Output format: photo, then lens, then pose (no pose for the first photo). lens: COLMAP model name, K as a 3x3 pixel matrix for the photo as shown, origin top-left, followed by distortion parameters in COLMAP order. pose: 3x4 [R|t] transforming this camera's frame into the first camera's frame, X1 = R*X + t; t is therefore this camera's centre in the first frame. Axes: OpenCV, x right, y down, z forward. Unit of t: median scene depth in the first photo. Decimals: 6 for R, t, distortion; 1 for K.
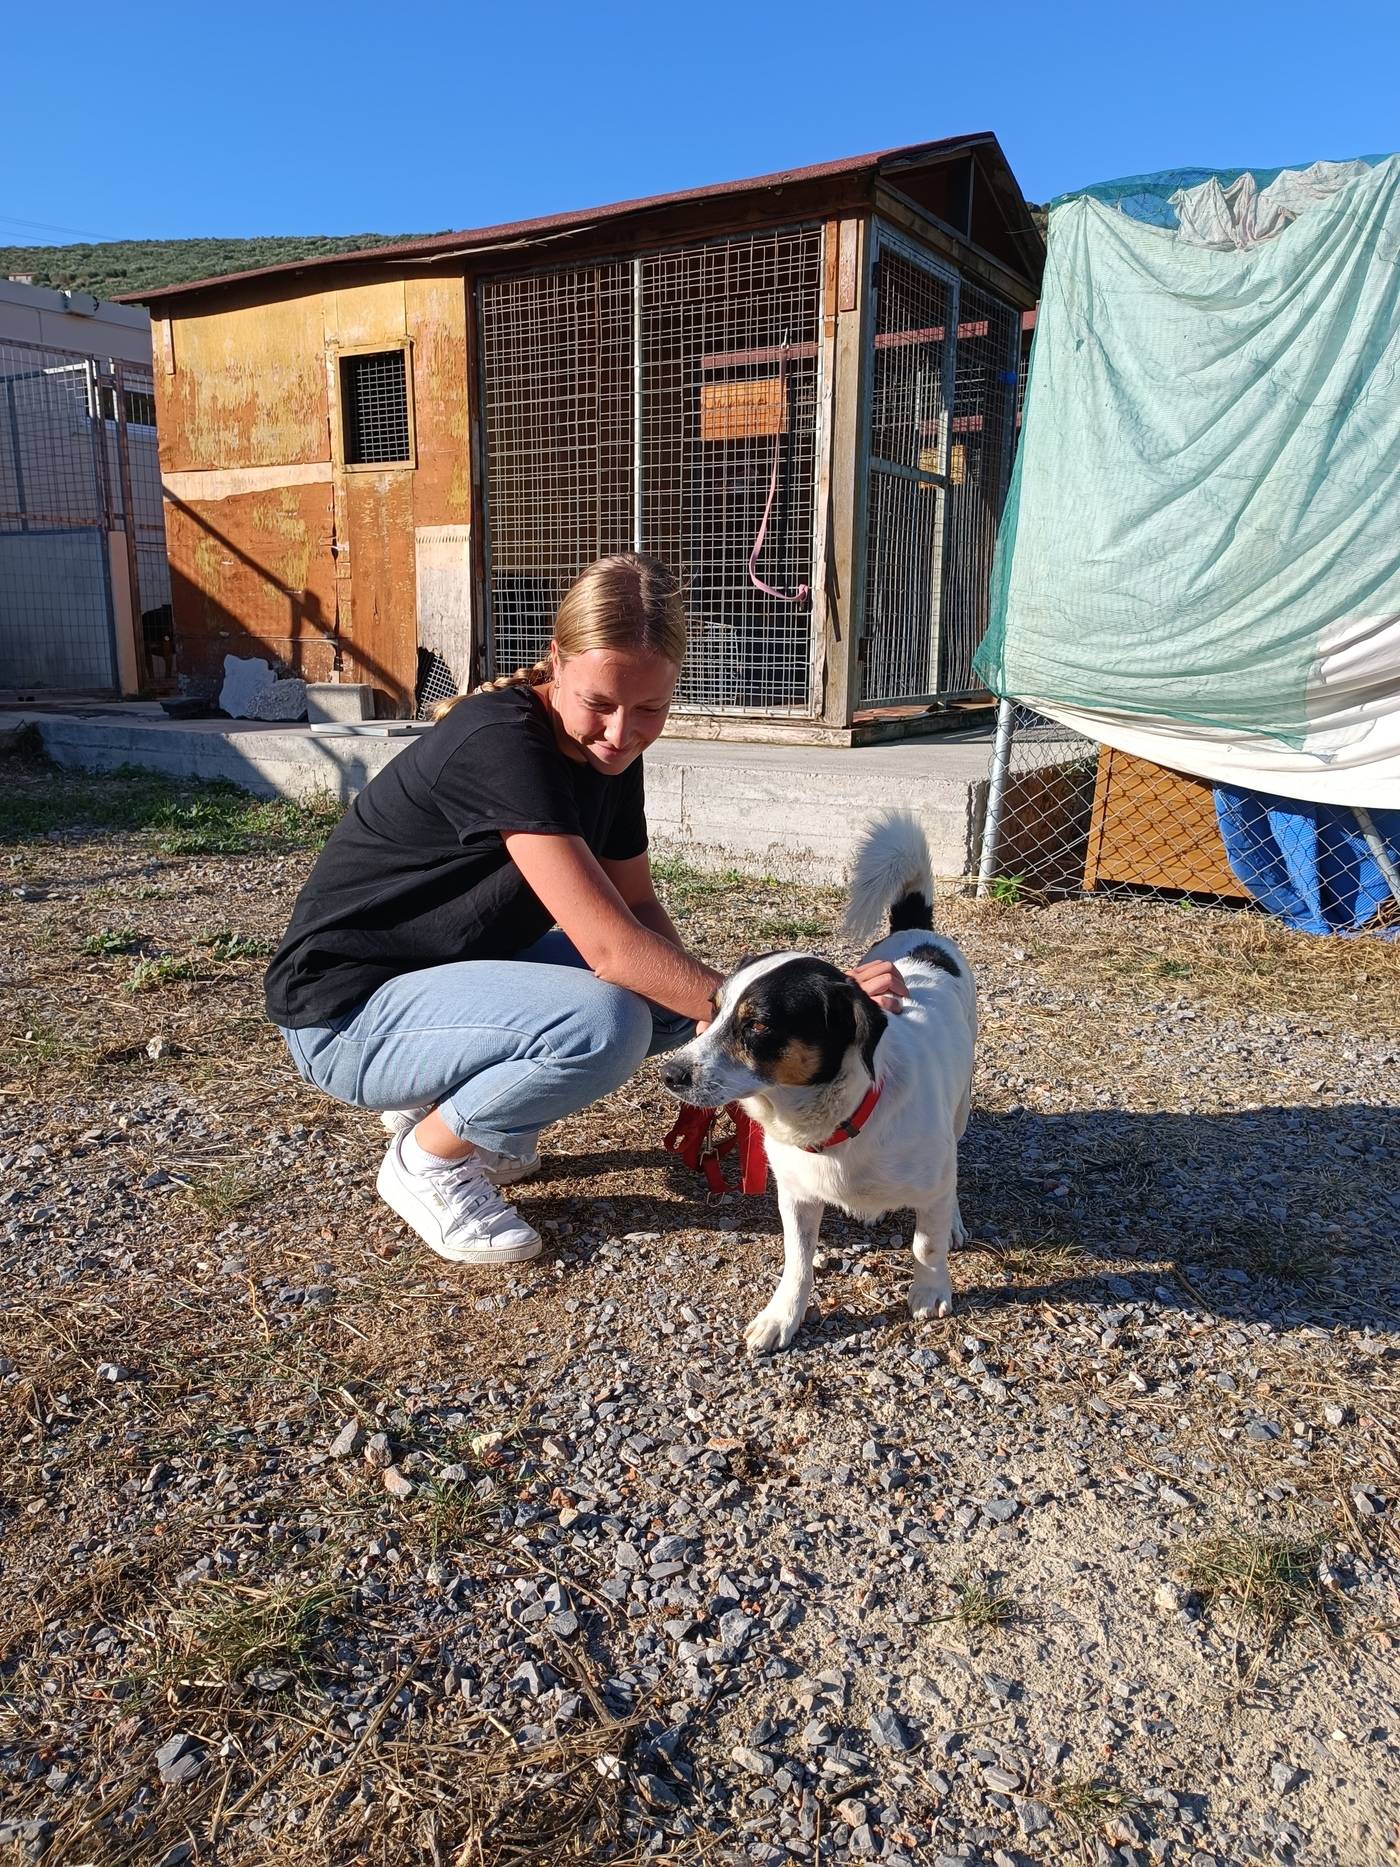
lens RADIAL K [[1345.5, 0, 700.0], [0, 1345.5, 933.5], [0, 0, 1]] dist [0.020090, -0.000035]
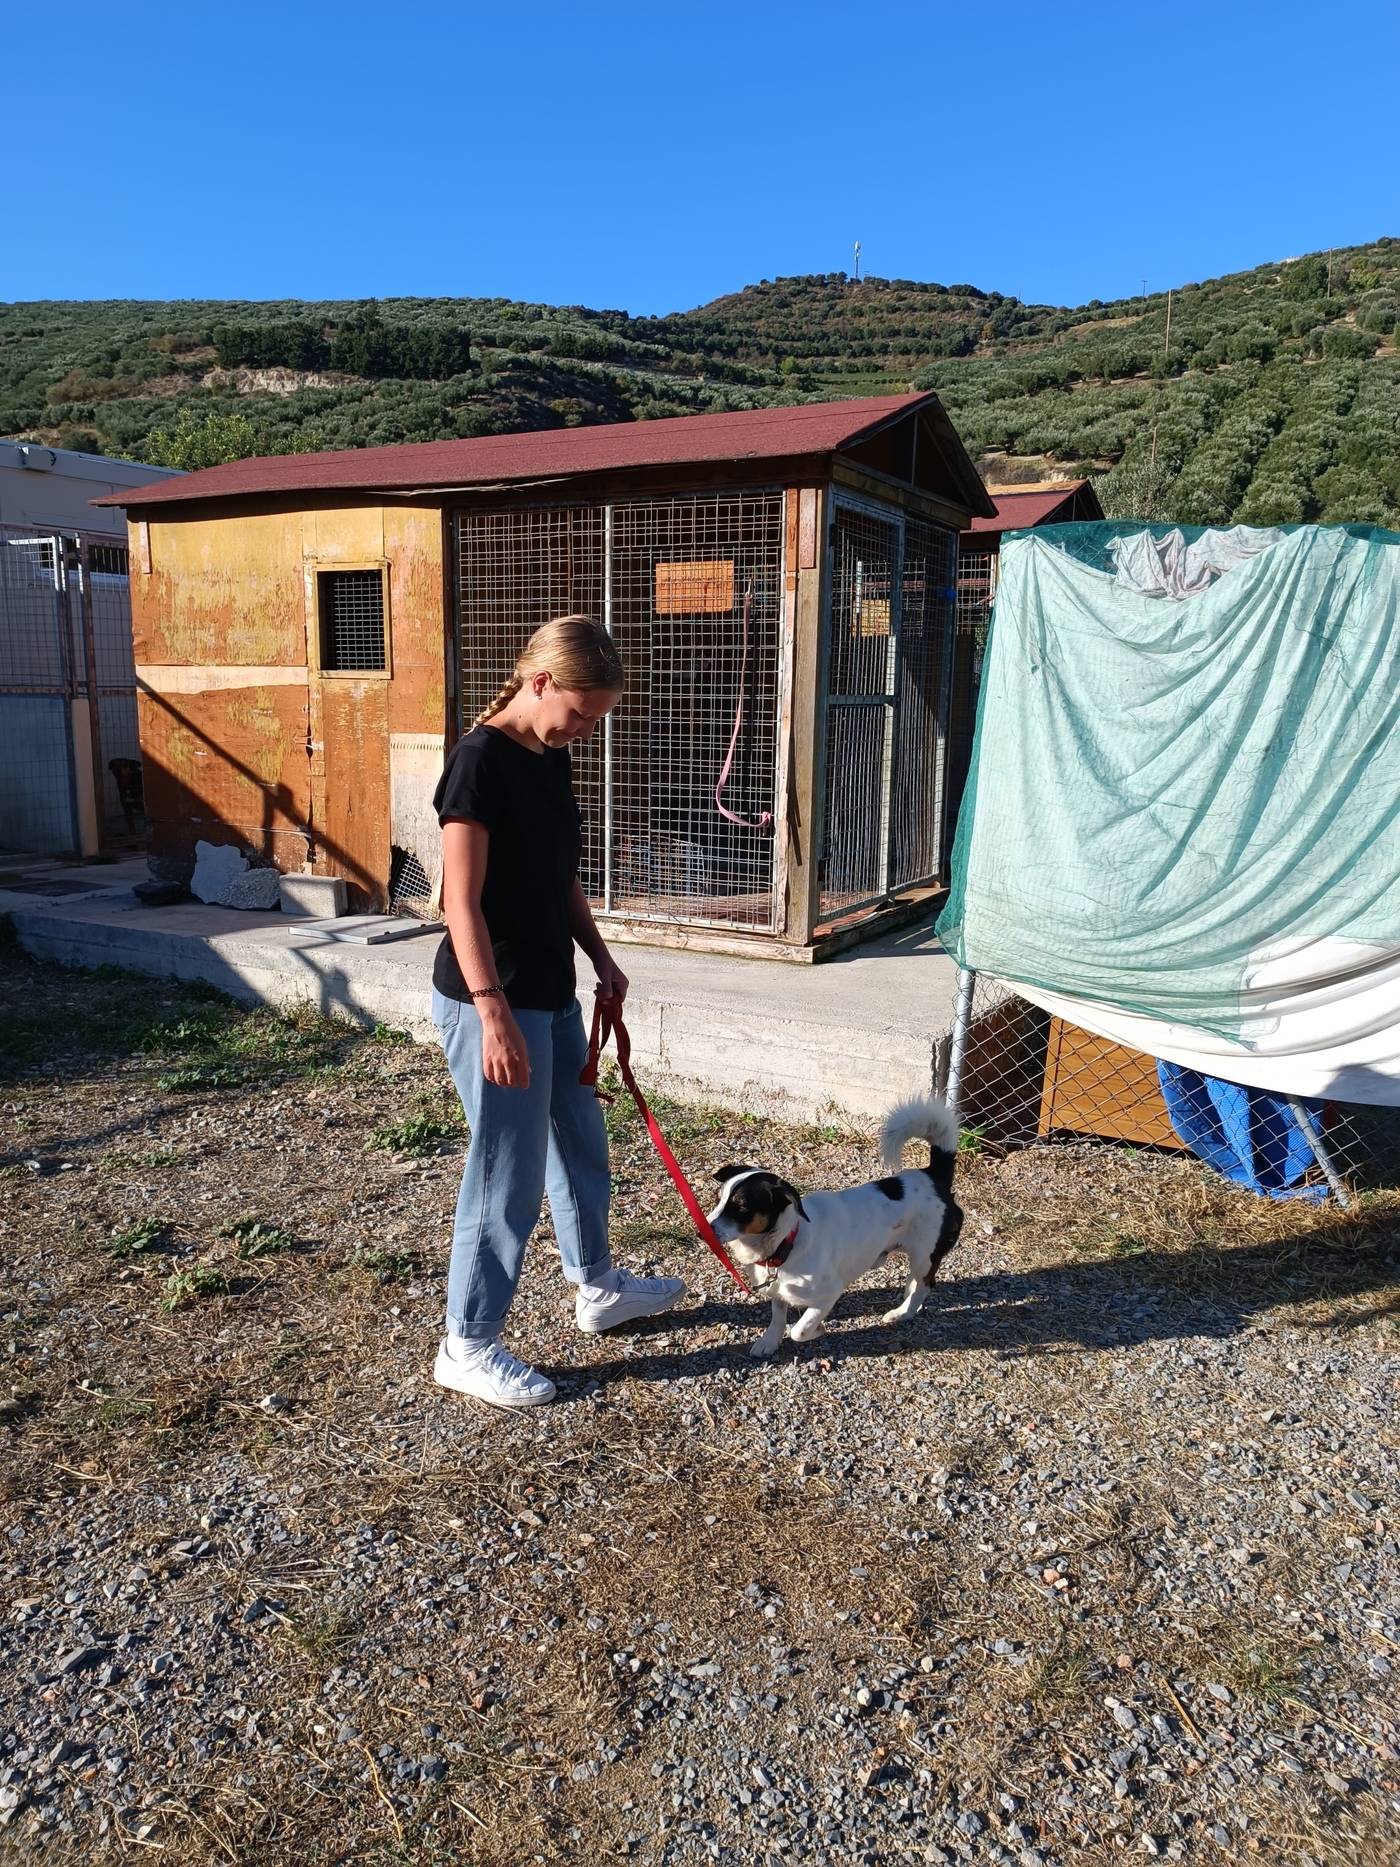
lens RADIAL K [[1338.0, 0, 700.0], [0, 1338.0, 933.5], [0, 0, 1]] dist [0.041340, -0.053910]
pose [[0.998254, -0.003881, 0.058935, -0.040639], [0.006164, 0.999235, -0.038612, -0.126931], [-0.058740, 0.038908, 0.997515, -0.054238]]
